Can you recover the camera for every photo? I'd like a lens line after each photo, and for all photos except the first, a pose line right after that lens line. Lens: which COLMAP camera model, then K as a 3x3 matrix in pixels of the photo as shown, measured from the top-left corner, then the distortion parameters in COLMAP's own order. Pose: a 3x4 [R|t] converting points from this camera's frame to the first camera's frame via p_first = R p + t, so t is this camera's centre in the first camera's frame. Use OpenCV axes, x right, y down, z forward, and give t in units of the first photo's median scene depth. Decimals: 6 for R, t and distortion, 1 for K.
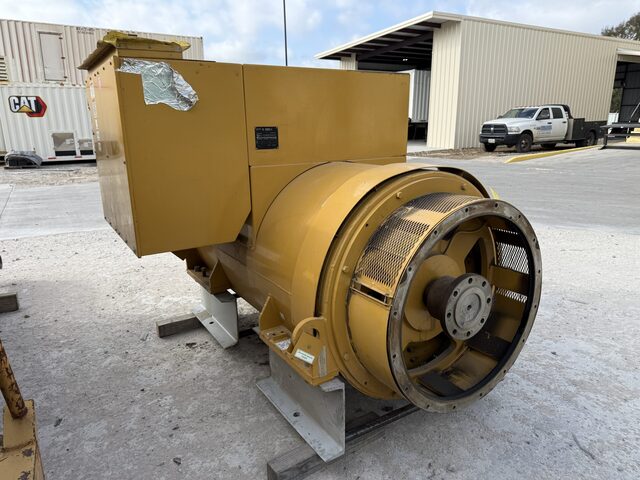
lens RADIAL K [[455.1, 0, 316.4], [0, 455.1, 240.4], [0, 0, 1]] dist [0.056557, -0.001101]
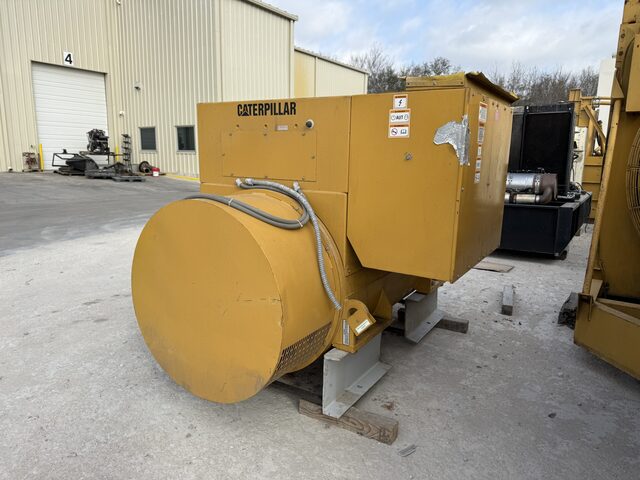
lens RADIAL K [[455.1, 0, 316.8], [0, 455.1, 242.6], [0, 0, 1]] dist [0.056557, -0.001101]
pose [[-0.437600, -0.163223, 0.884231, -1.103346], [0.228240, 0.931014, 0.284813, -0.398228], [-0.869720, 0.326452, -0.370158, 1.592903]]
